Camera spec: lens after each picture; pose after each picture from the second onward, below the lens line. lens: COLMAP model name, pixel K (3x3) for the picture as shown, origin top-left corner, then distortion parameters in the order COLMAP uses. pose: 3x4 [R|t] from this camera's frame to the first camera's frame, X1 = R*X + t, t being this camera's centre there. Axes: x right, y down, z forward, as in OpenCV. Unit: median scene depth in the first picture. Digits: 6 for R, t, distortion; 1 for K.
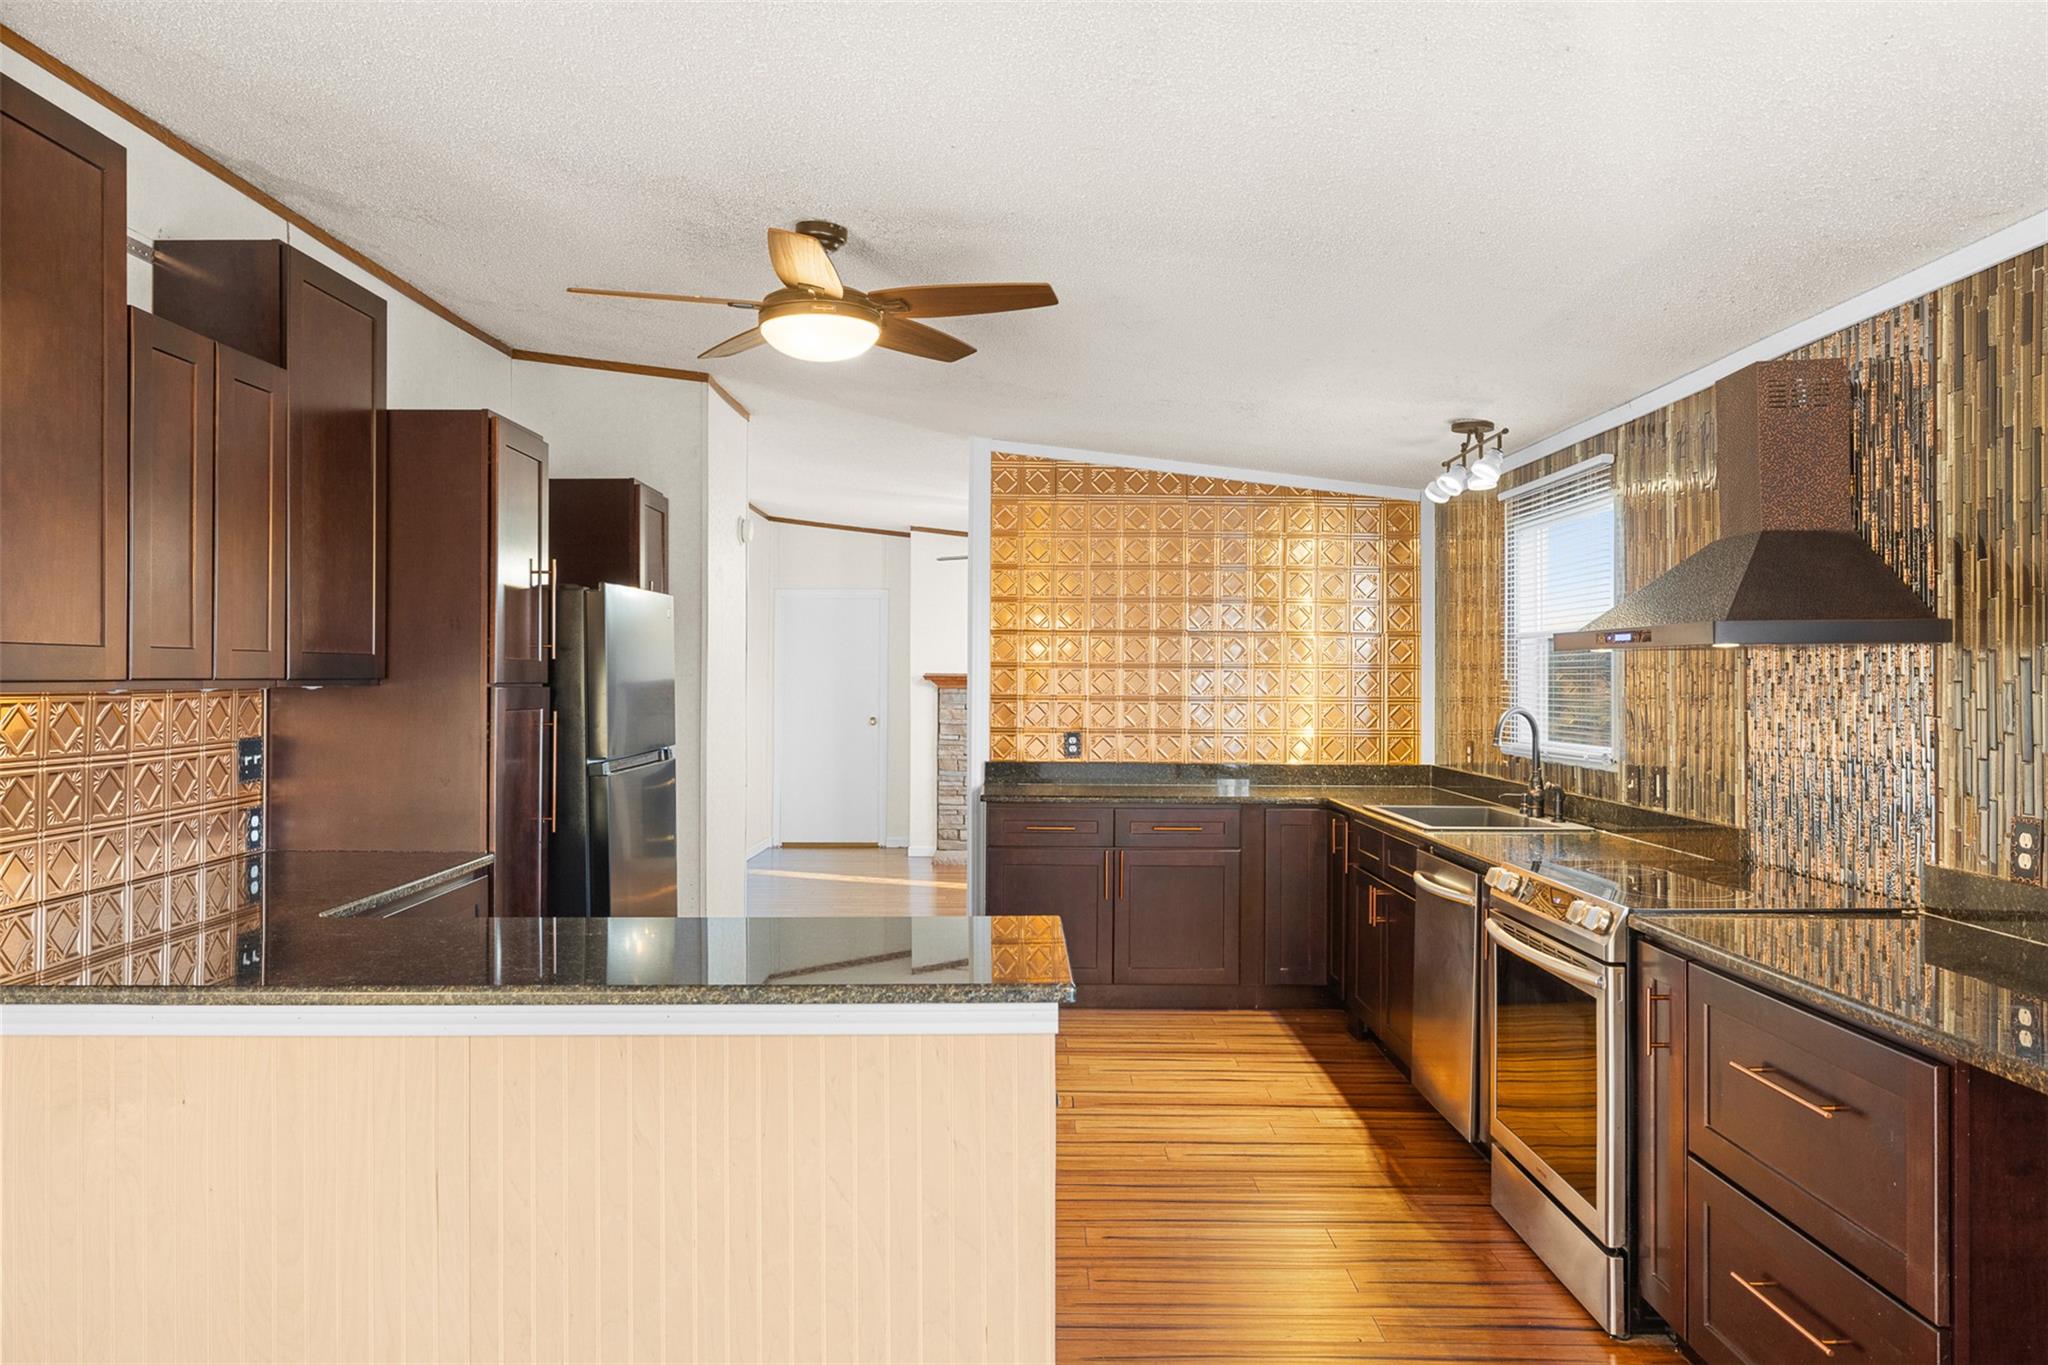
lens RADIAL K [[1449.7, 0, 1029.9], [0, 1449.7, 671.7], [0, 0, 1]] dist [0.046822, 0.002091]
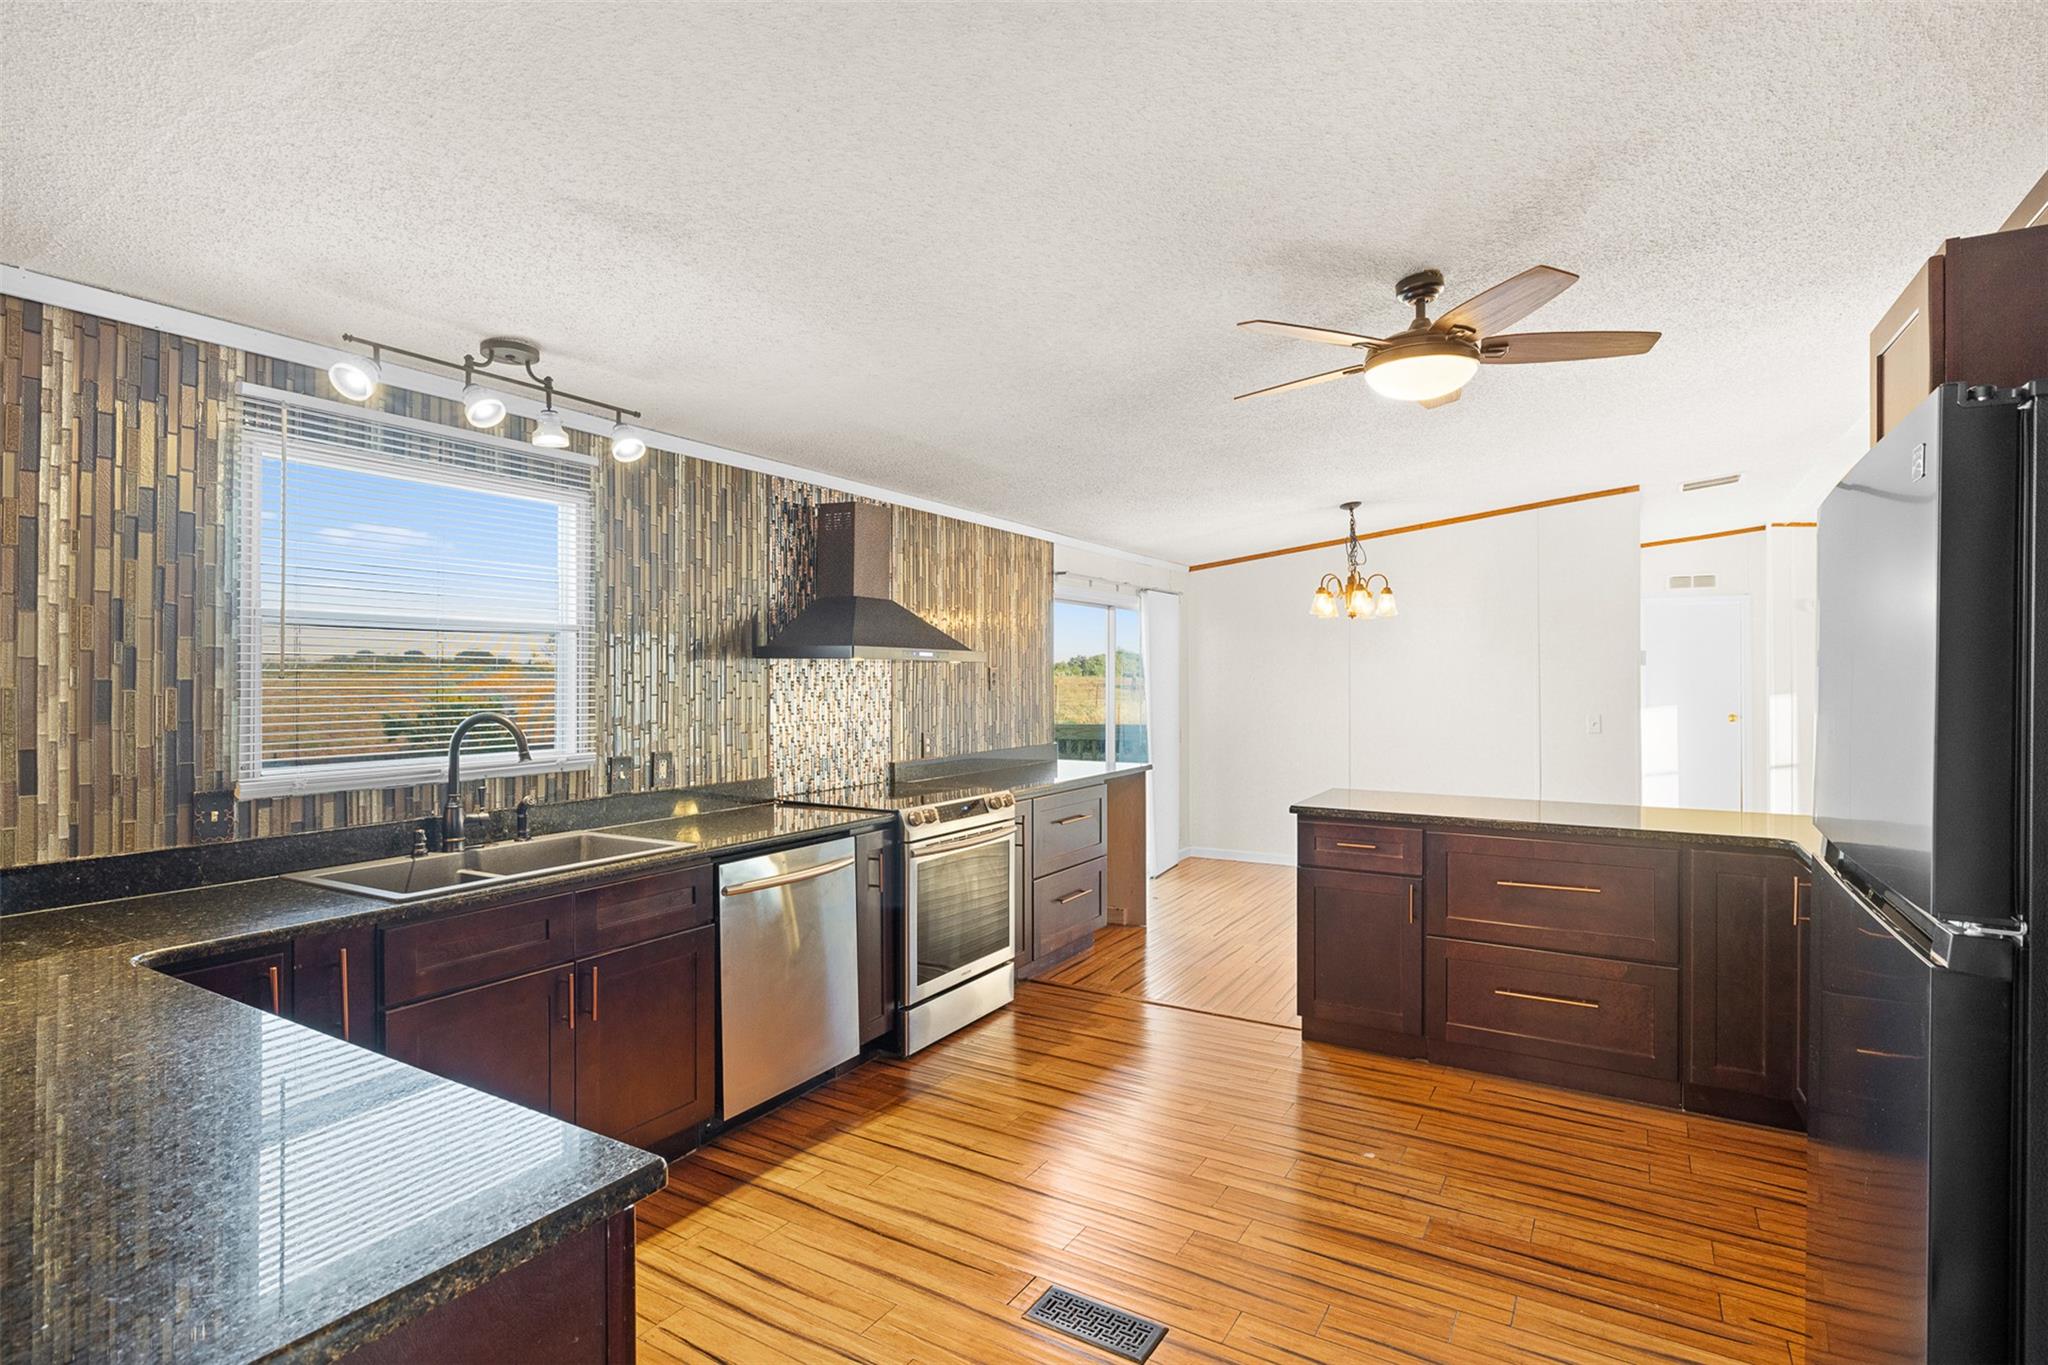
lens RADIAL K [[1002.3, 0, 1011.6], [0, 1002.3, 678.5], [0, 0, 1]] dist [0.026247, 0.000284]
pose [[-0.843554, 0.002783, 0.537037, -0.341371], [0.000139, 0.999988, -0.004964, 0.012578], [-0.537044, -0.004112, -0.843544, 2.130089]]
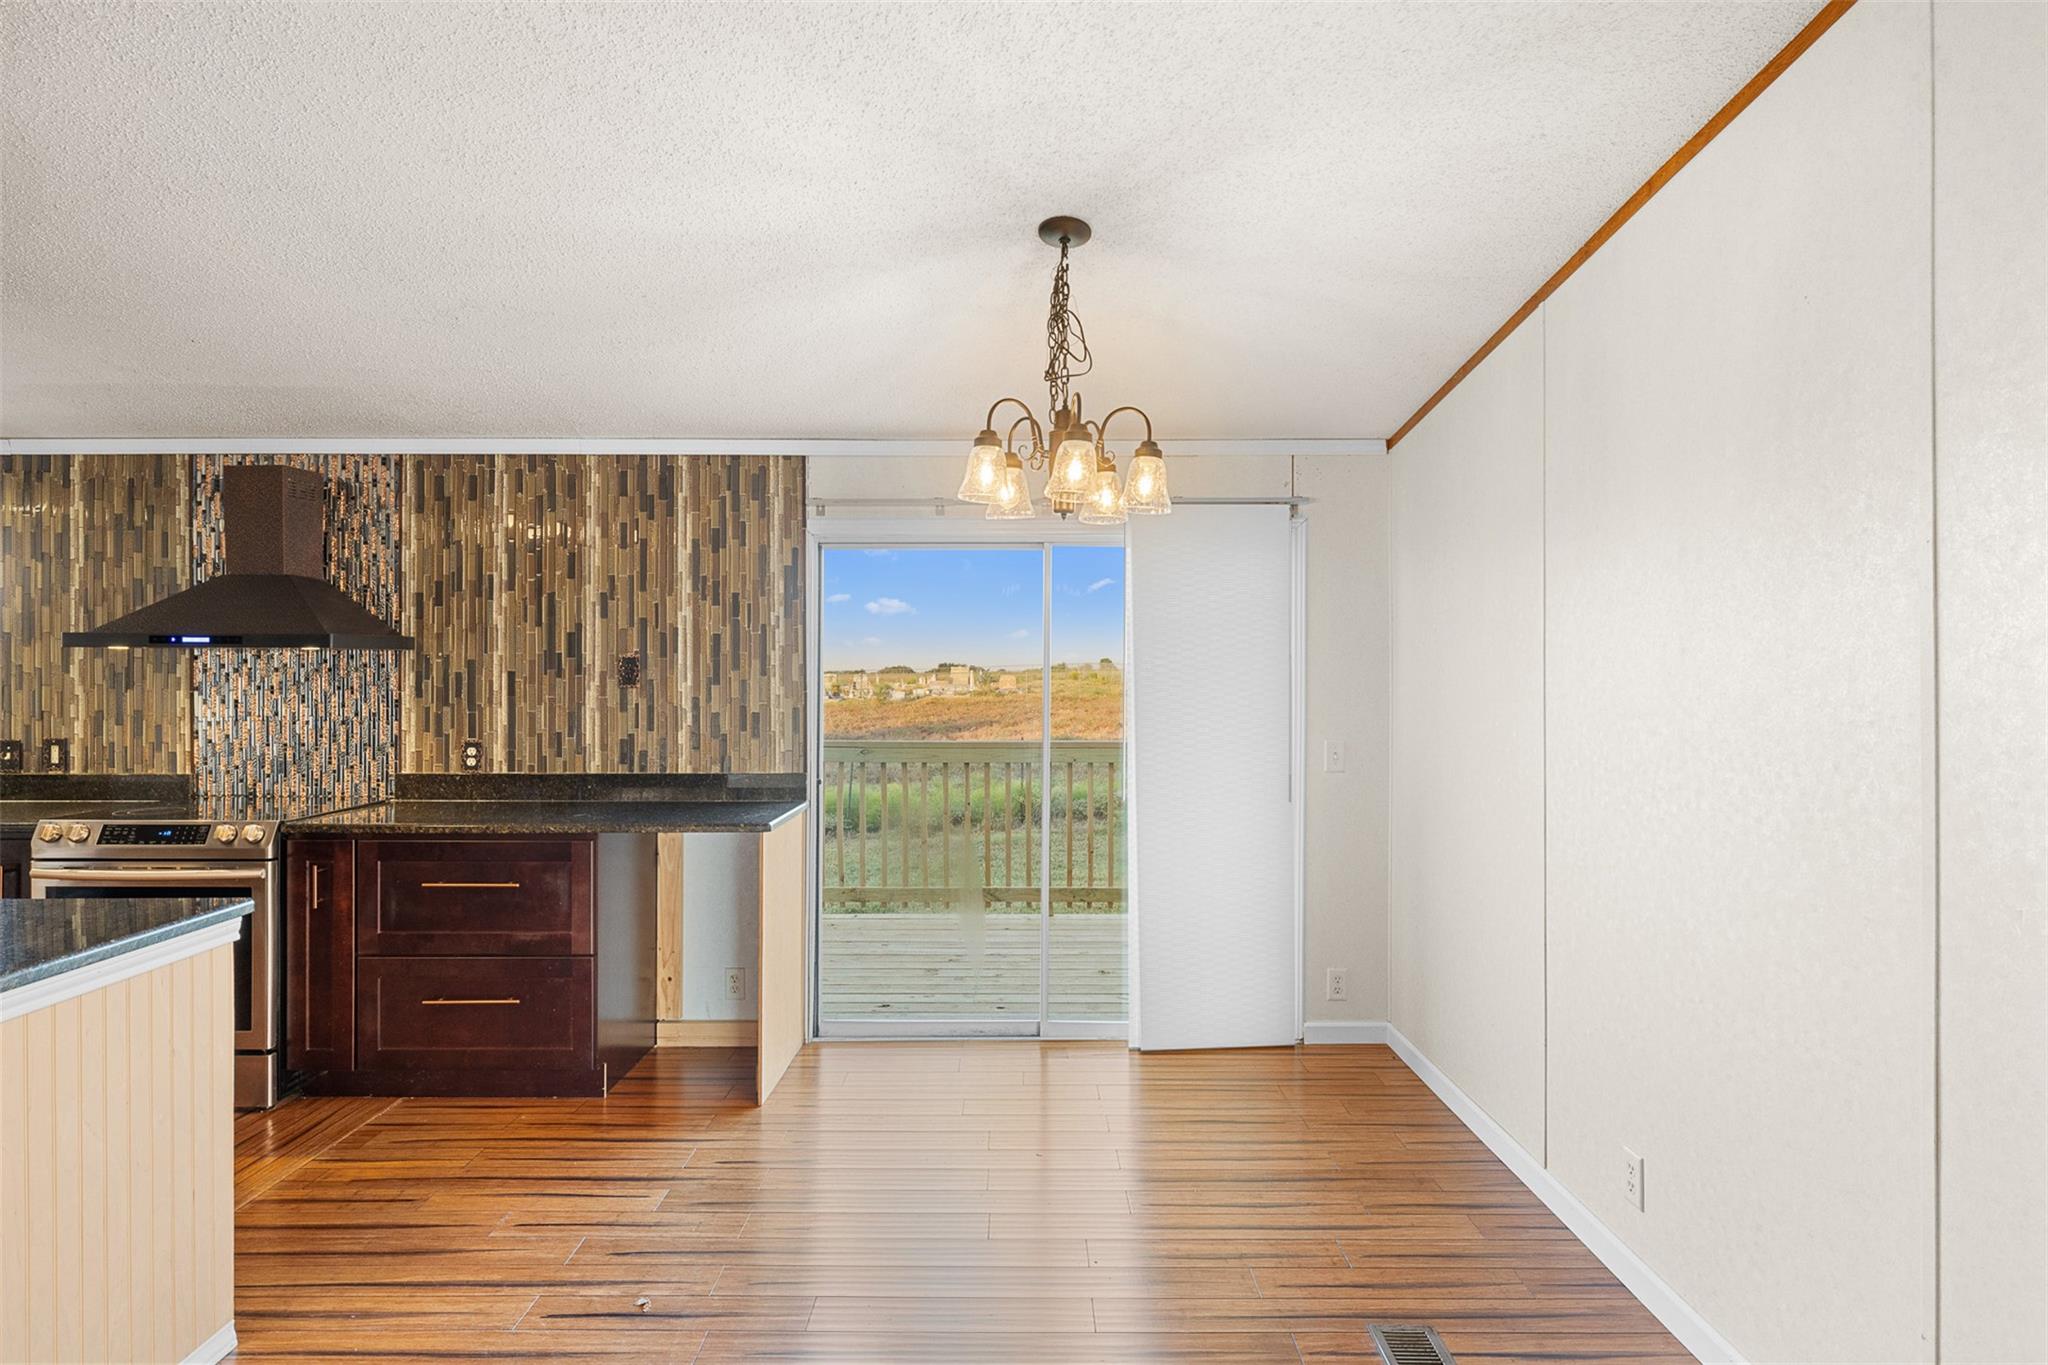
lens RADIAL K [[1146.5, 0, 1084.3], [0, 1146.5, 665.1], [0, 0, 1]] dist [-0.000462, 0.001810]
pose [[0.007813, 0.003360, 0.999964, -0.763307], [-0.006494, 0.999973, -0.003309, -0.001307], [-0.999948, -0.006468, 0.007835, 0.150923]]
